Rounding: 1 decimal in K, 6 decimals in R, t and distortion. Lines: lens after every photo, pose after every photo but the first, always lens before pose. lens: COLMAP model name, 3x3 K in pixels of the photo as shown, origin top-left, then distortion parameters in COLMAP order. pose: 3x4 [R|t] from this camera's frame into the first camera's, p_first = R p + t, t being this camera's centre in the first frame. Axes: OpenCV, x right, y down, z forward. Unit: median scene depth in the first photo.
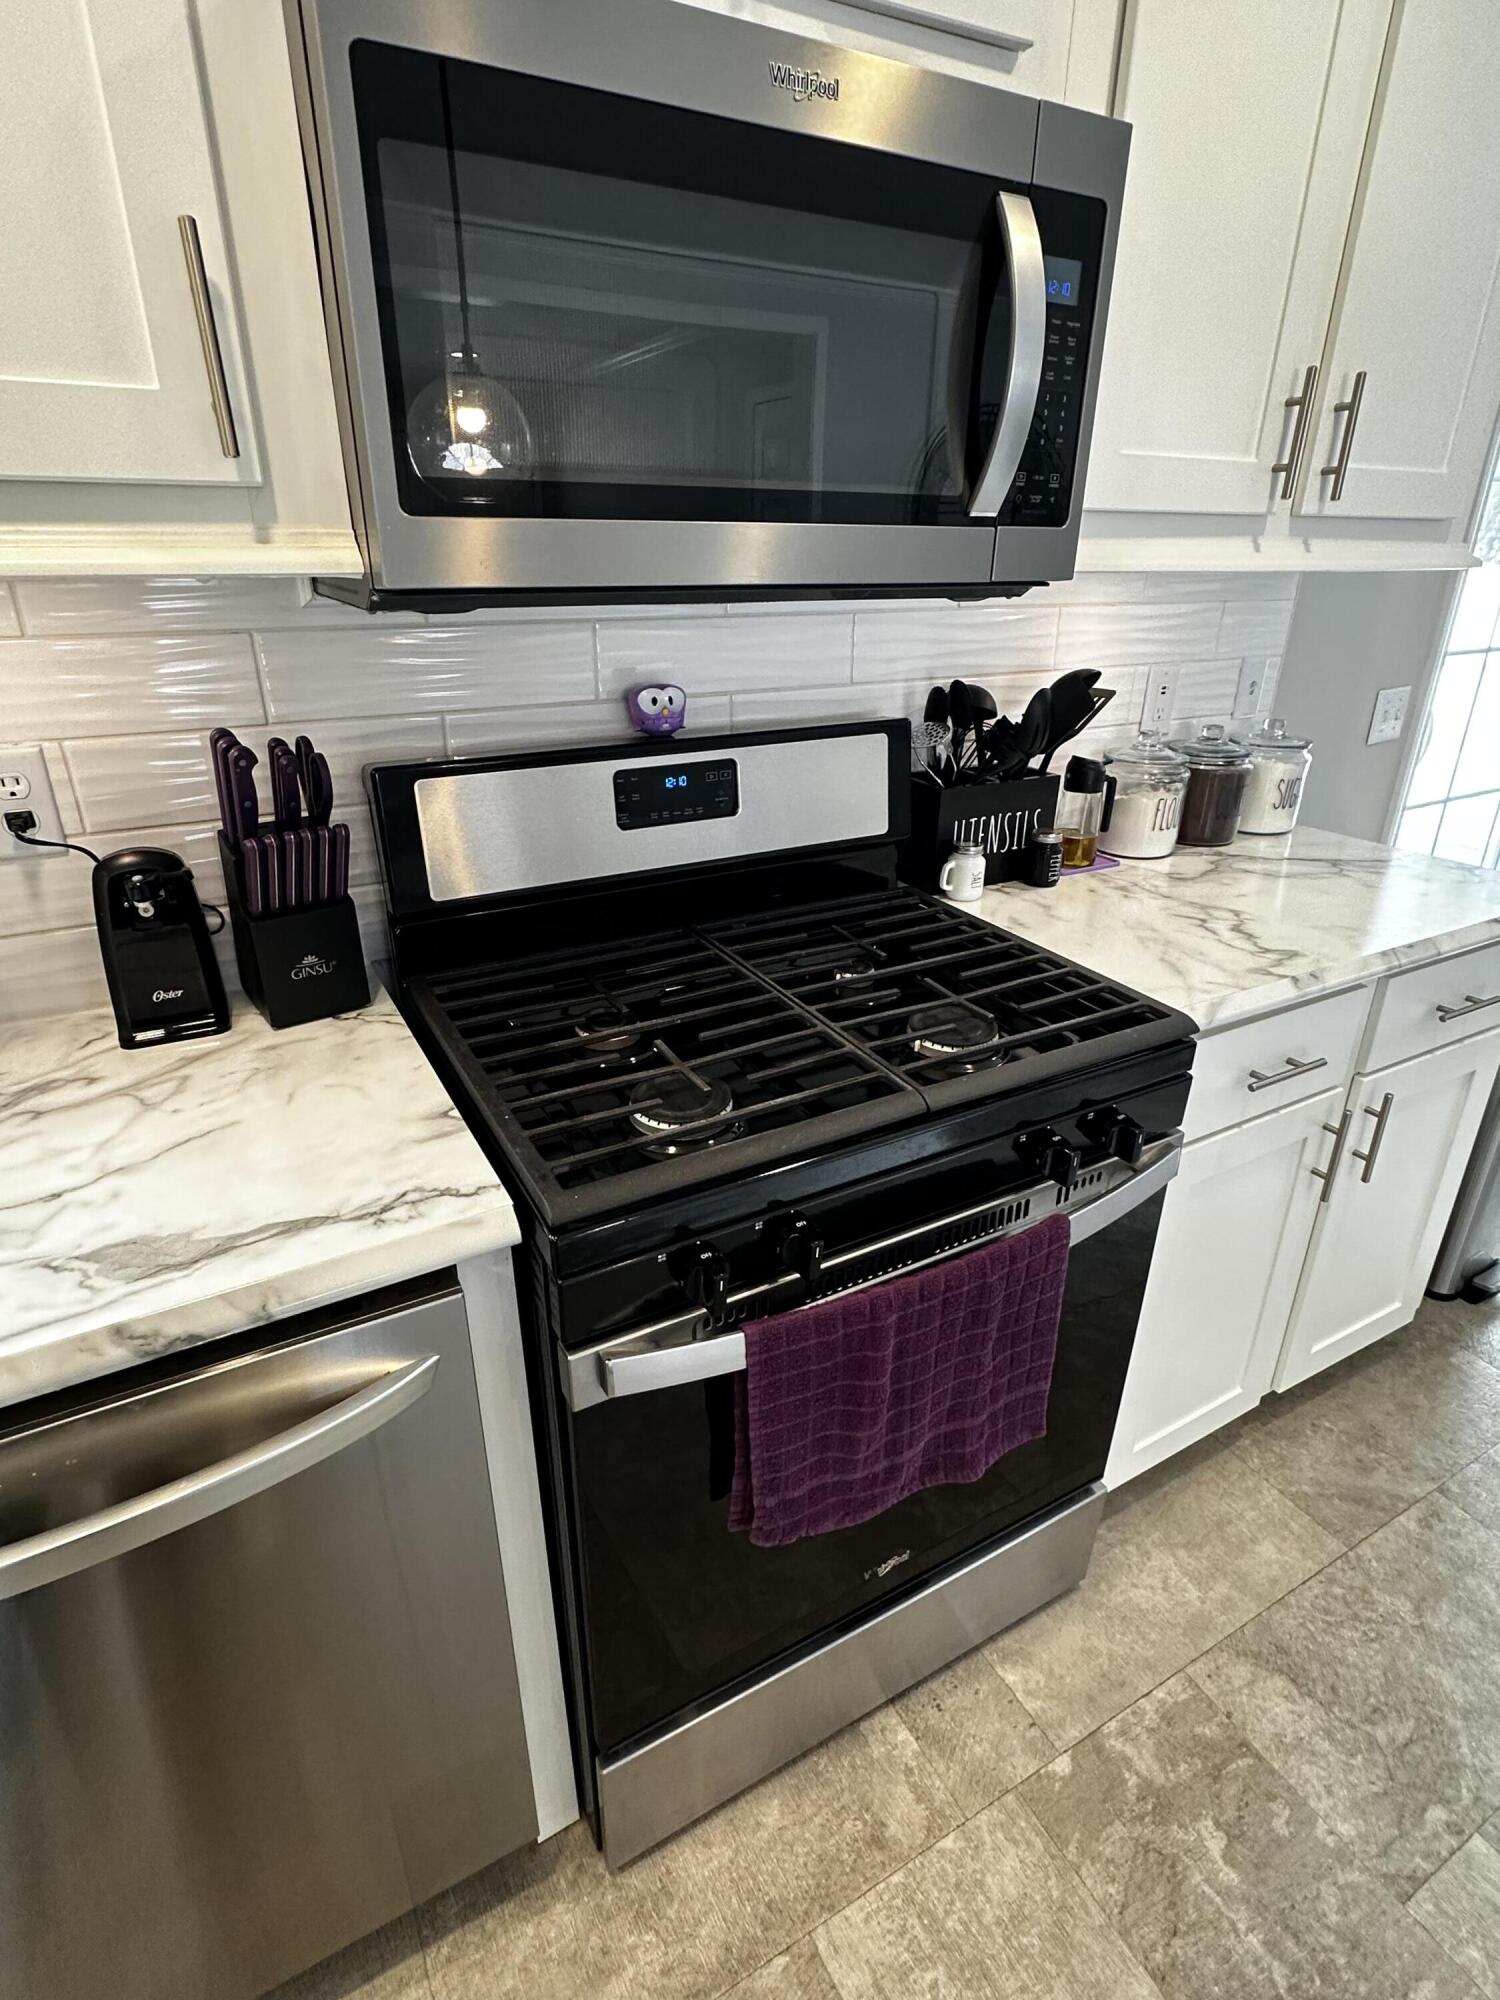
lens RADIAL K [[1011.5, 0, 738.9], [0, 1011.5, 997.6], [0, 0, 1]] dist [-0.004728, 0.000766]
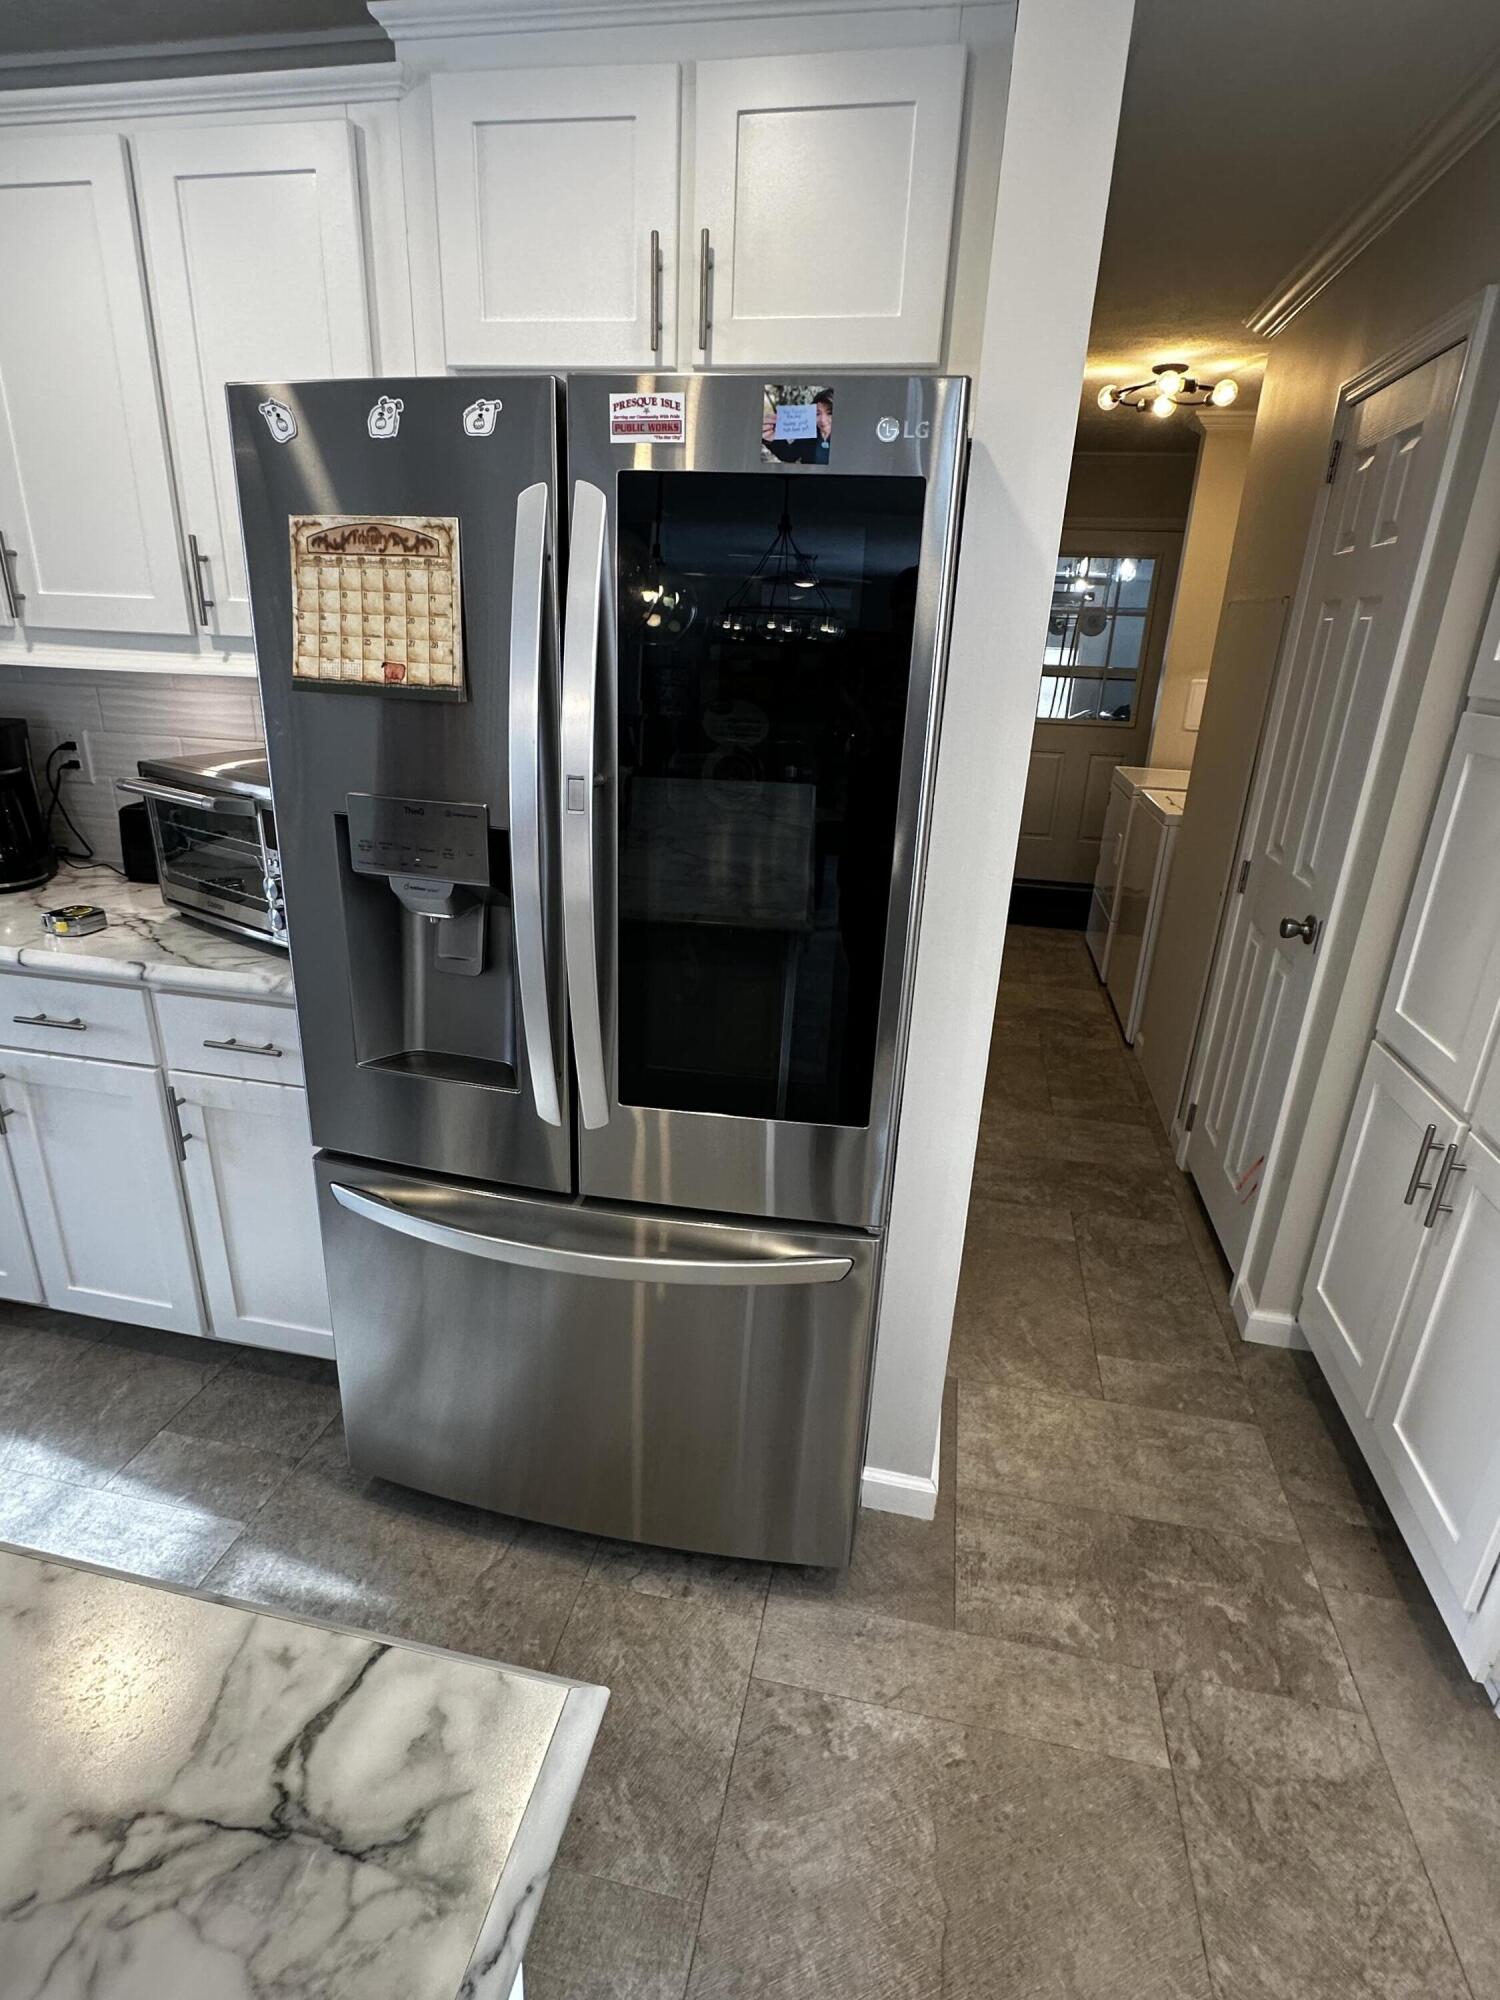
lens RADIAL K [[1011.5, 0, 739.9], [0, 1011.5, 1007.9], [0, 0, 1]] dist [-0.004728, 0.000766]
pose [[-0.650588, 0.235552, -0.721976, 1.728962], [-0.346923, 0.753504, 0.558458, -0.323147], [0.675558, 0.613797, -0.408503, 0.609614]]
